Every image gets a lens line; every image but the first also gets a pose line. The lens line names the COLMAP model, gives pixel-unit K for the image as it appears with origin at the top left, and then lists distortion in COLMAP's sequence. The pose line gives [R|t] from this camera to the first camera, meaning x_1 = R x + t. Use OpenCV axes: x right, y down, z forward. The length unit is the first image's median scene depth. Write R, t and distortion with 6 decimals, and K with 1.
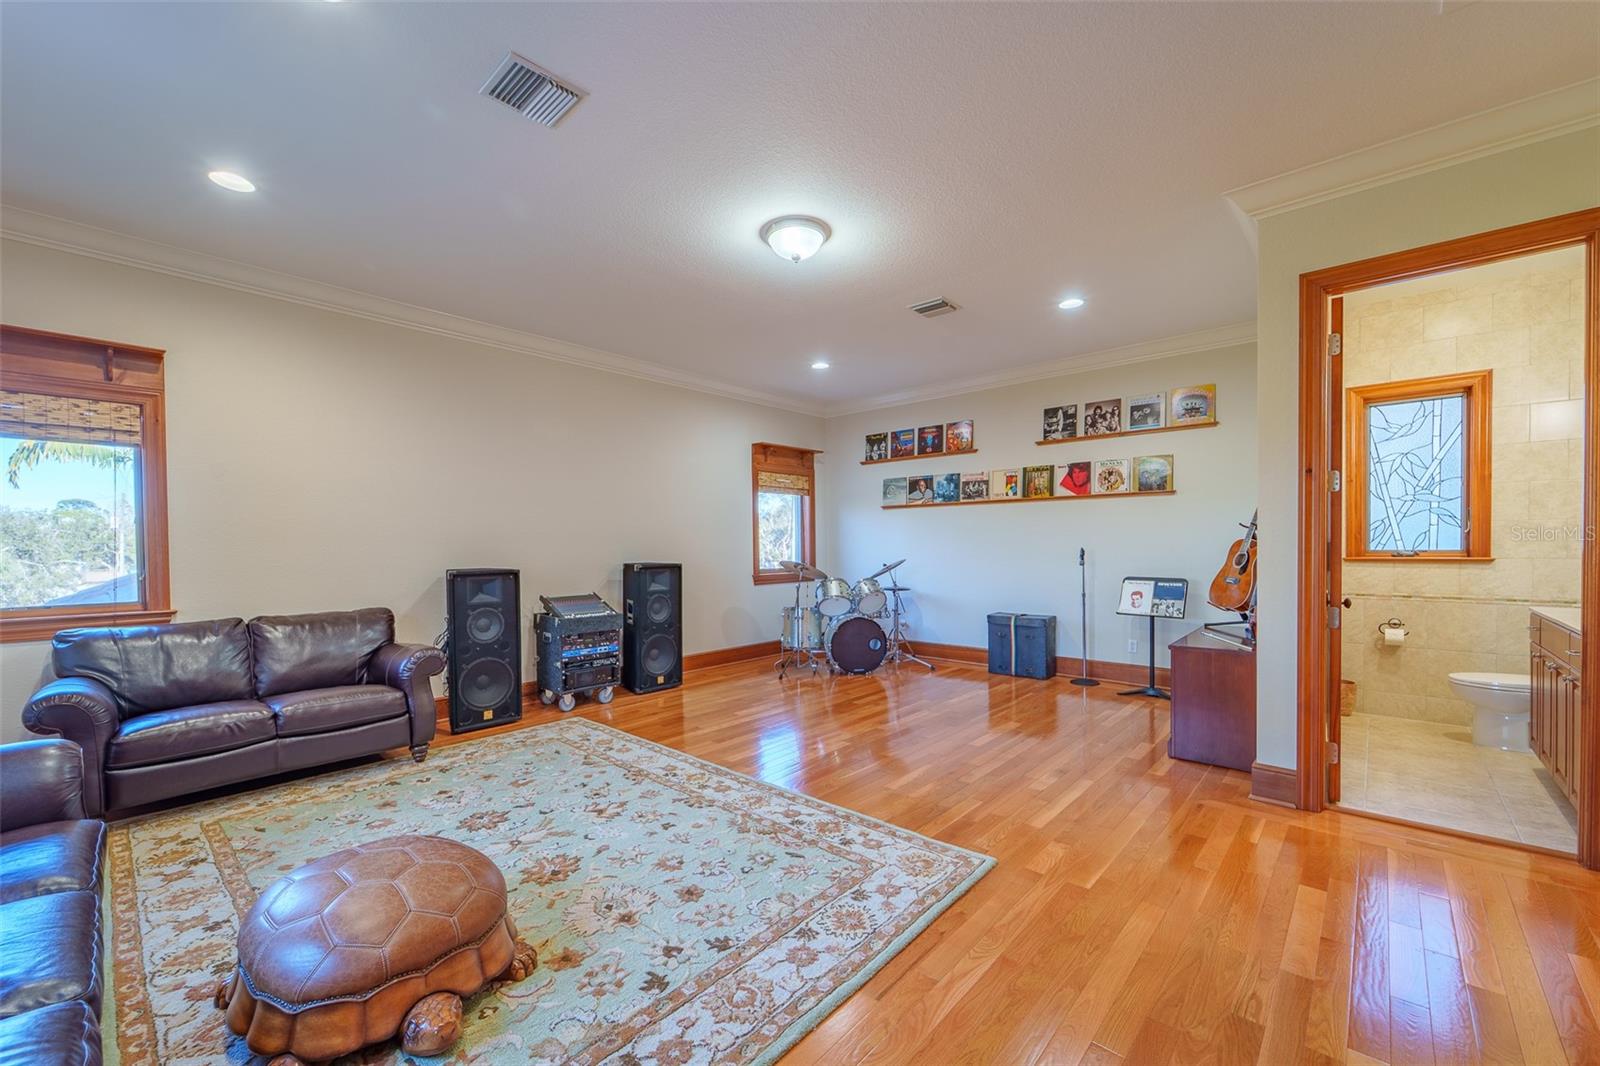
lens RADIAL K [[659.4, 0, 806.7], [0, 659.4, 552.2], [0, 0, 1]] dist [0.000947, 0.000029]
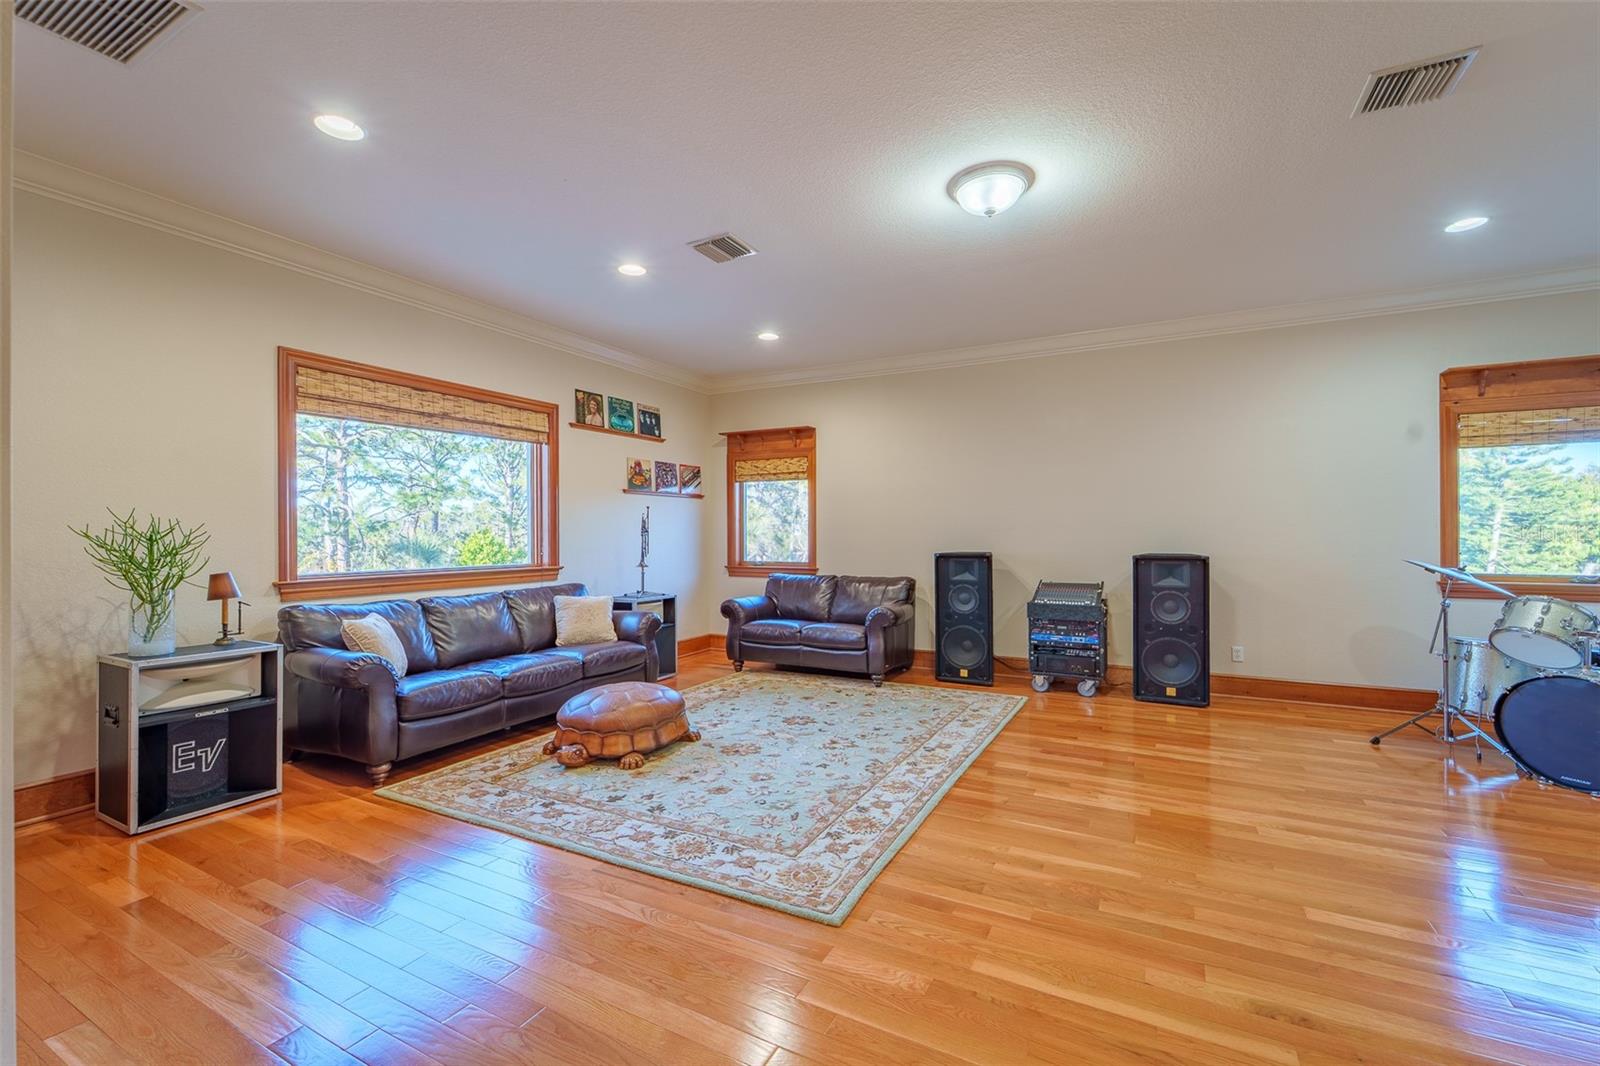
lens RADIAL K [[636.9, 0, 800.0], [0, 636.9, 533.0], [0, 0, 1]] dist [0.000754, -0.000118]
pose [[0.252793, 0.006851, -0.967496, 0.958631], [-0.012478, 0.999915, 0.003820, -0.018343], [0.967440, 0.011106, 0.252857, 0.693084]]
